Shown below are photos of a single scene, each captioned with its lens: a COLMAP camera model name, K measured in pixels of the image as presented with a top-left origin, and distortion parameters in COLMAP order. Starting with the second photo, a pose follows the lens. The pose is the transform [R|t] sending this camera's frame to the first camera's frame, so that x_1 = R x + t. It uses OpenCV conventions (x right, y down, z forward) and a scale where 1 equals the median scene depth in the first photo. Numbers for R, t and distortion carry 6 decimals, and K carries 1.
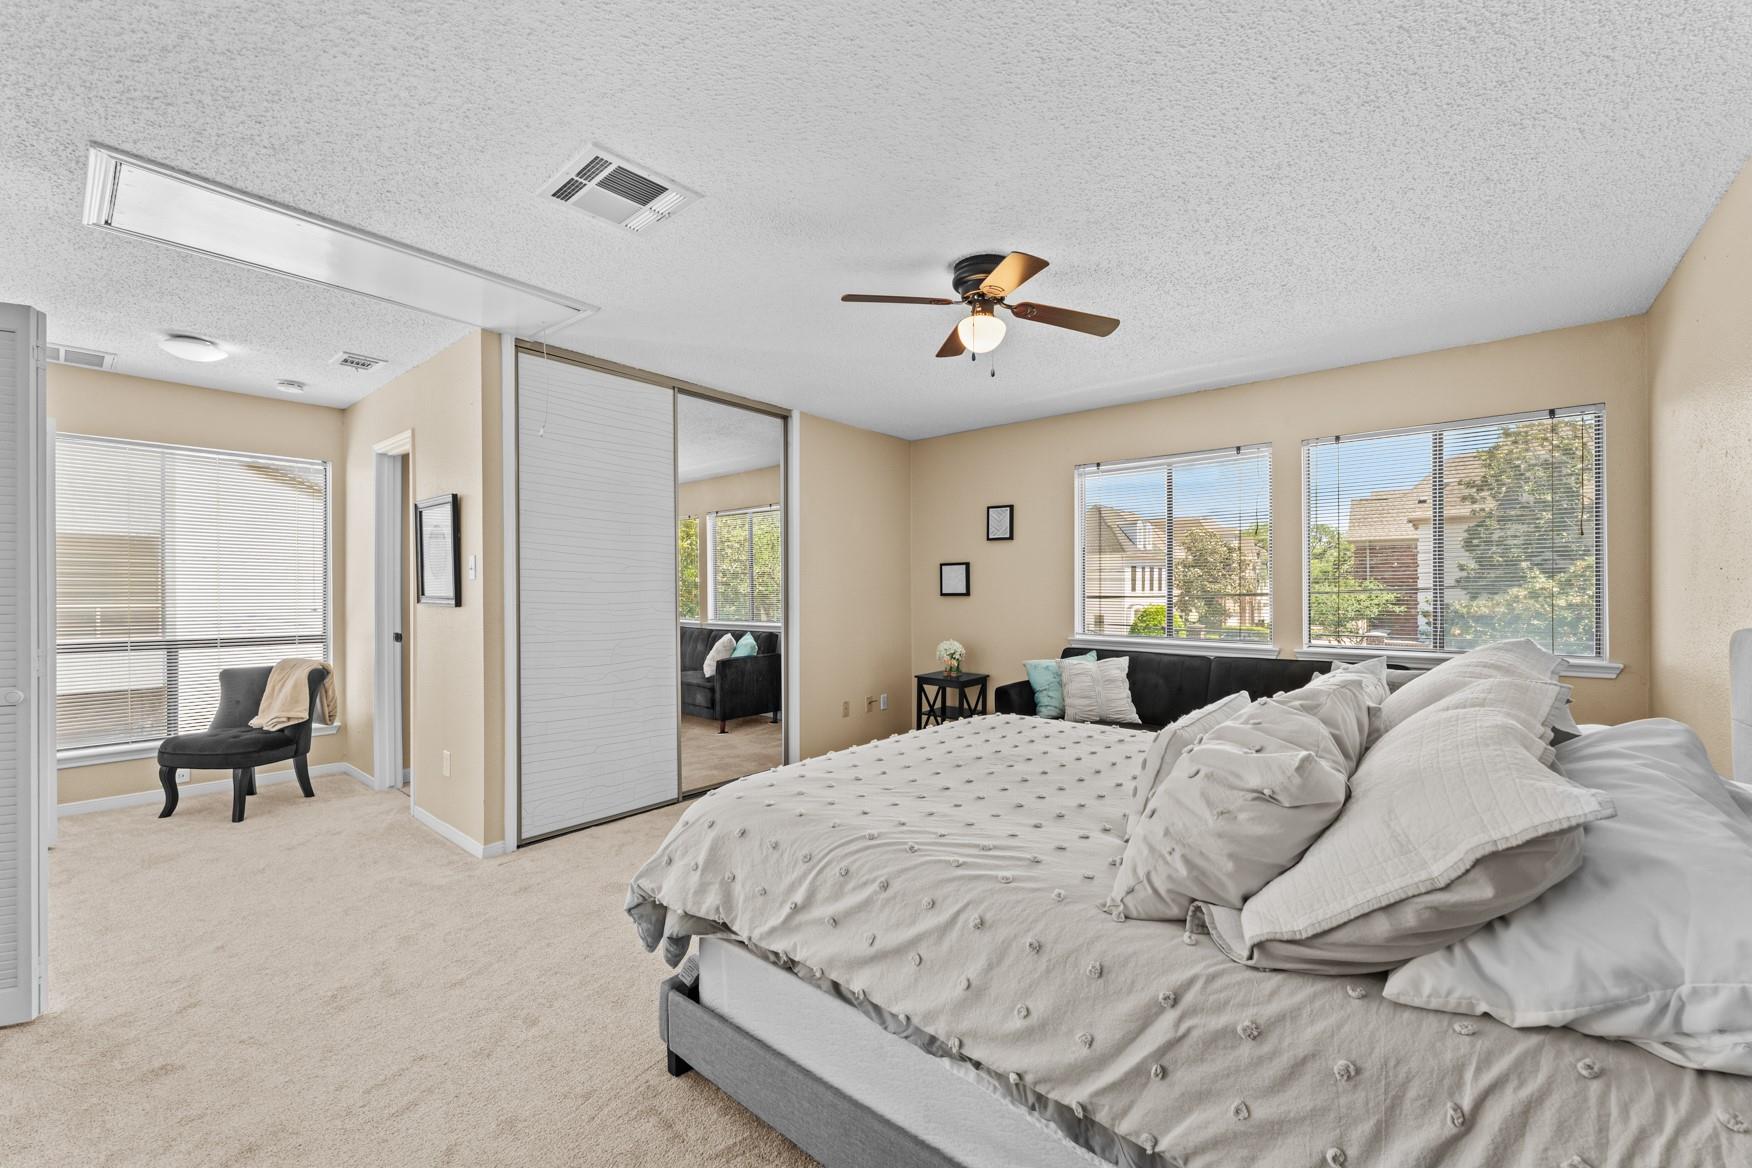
lens RADIAL K [[704.4, 0, 869.6], [0, 704.4, 574.1], [0, 0, 1]] dist [-0.002991, -0.000230]
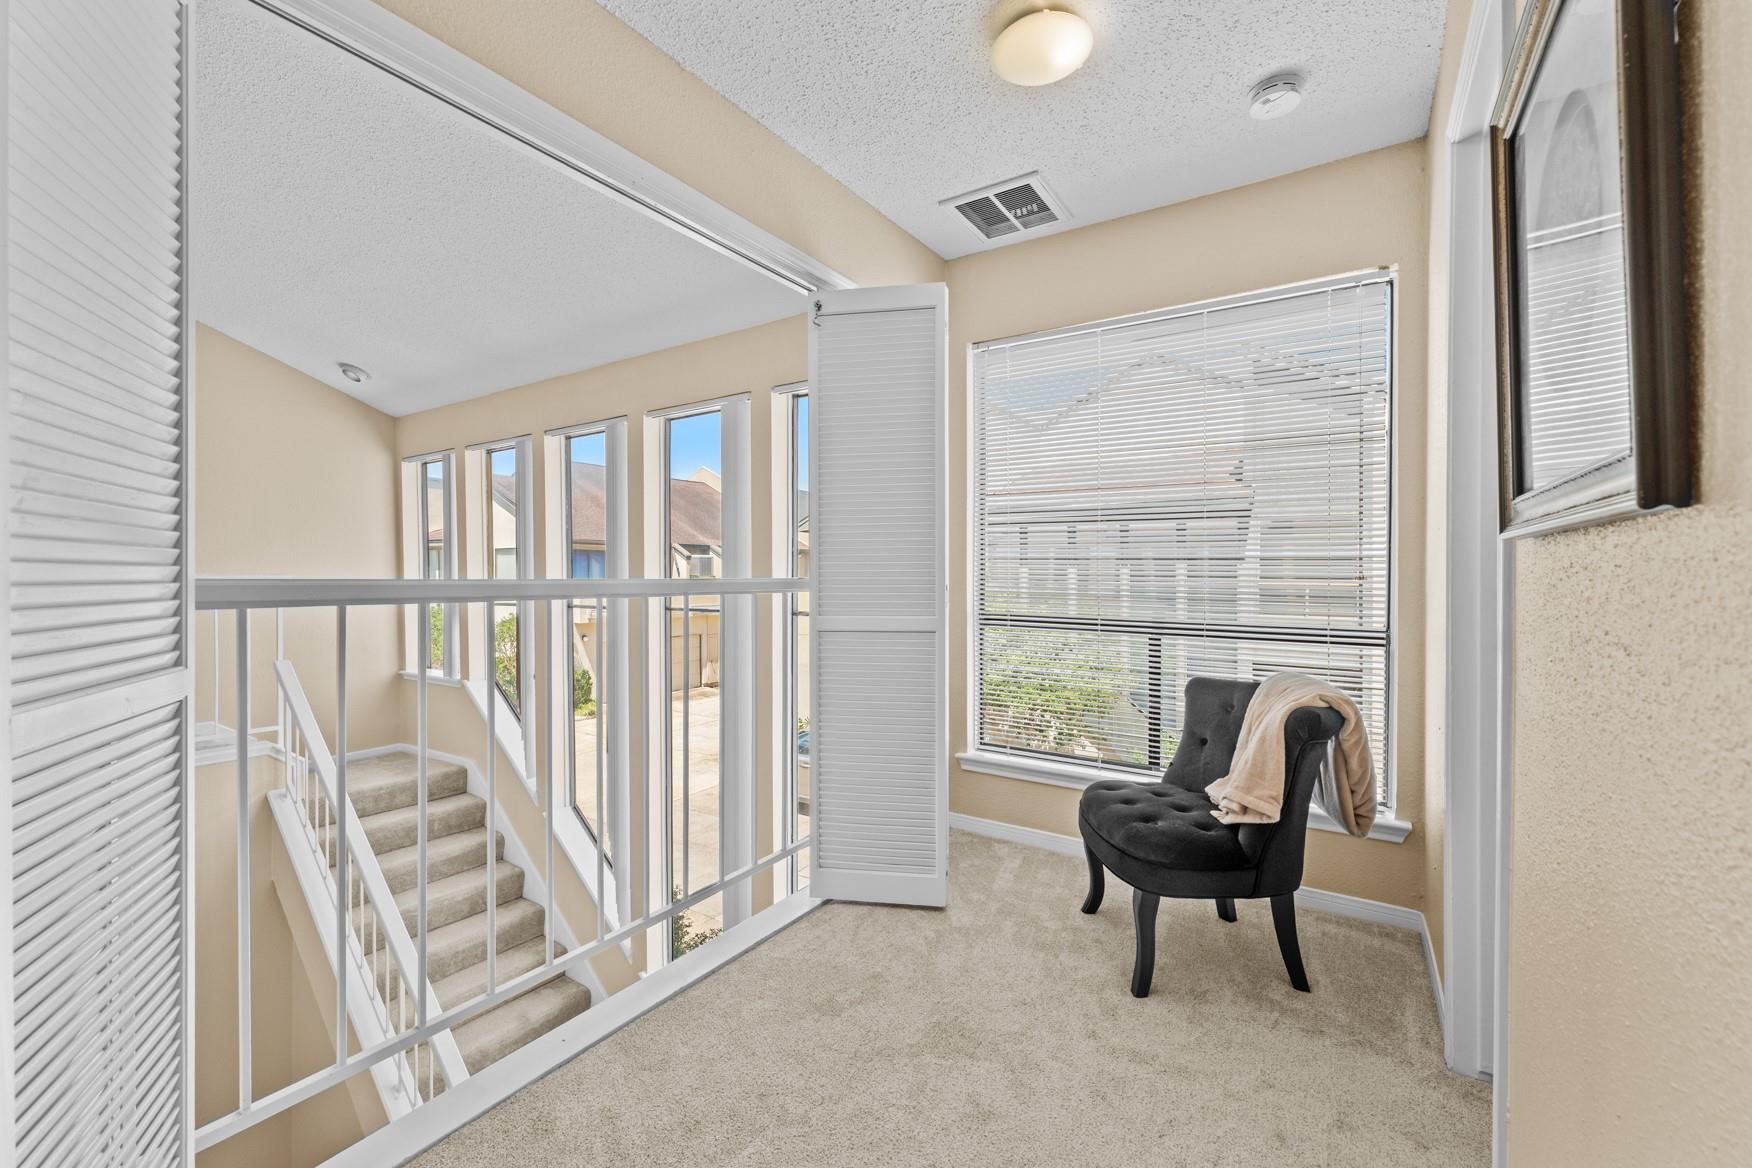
lens RADIAL K [[729.7, 0, 876.0], [0, 729.7, 584.0], [0, 0, 1]] dist [-0.000851, -0.000082]
pose [[0.126981, 0.011933, -0.991833, -0.326239], [0.012816, 0.999824, 0.013670, 0.043124], [0.991822, -0.014447, 0.126806, 0.587613]]
